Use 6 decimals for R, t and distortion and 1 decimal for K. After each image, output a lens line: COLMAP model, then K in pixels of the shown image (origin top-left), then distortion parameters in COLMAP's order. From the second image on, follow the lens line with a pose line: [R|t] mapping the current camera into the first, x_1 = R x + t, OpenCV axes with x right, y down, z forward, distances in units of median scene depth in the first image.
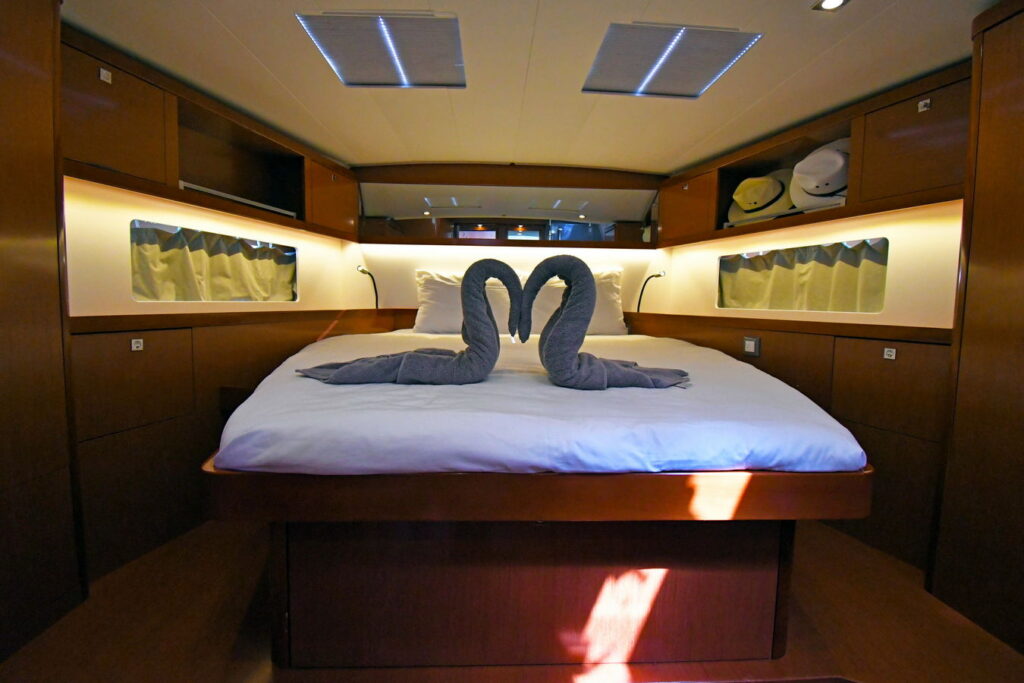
lens RADIAL K [[464.9, 0, 512.4], [0, 464.9, 338.6], [0, 0, 1]] dist [0.021382, -0.026863]
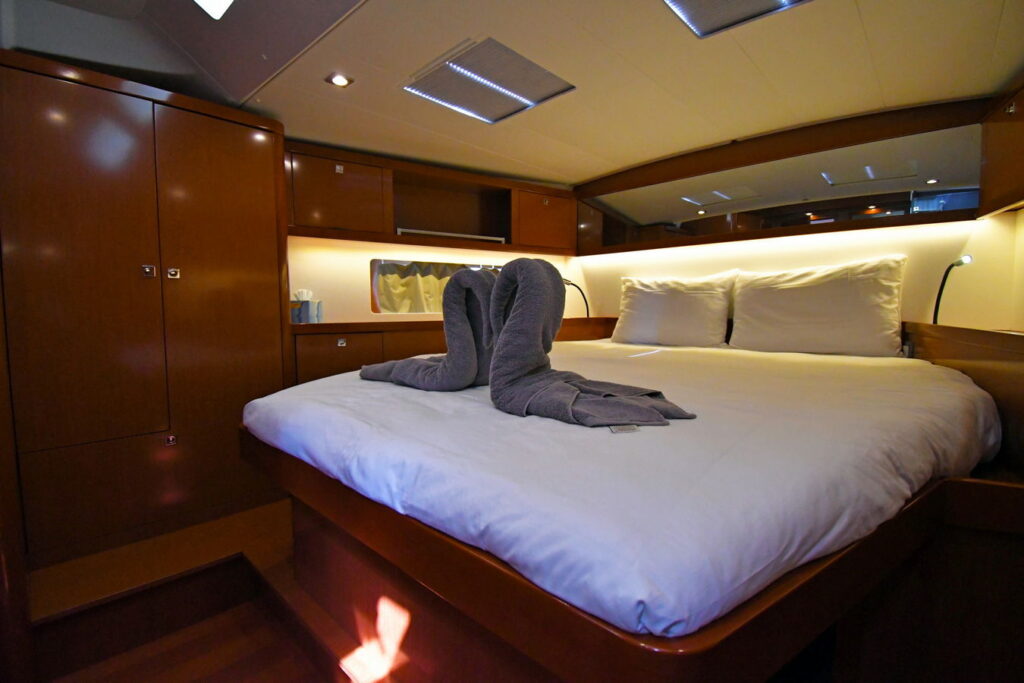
lens RADIAL K [[455.1, 0, 514.5], [0, 455.1, 339.1], [0, 0, 1]] dist [0.019200, -0.018253]
pose [[0.700524, 0.031921, -0.712915, 0.482375], [-0.042814, 0.999080, 0.002664, -0.019095], [0.712344, 0.028656, 0.701245, 0.260974]]
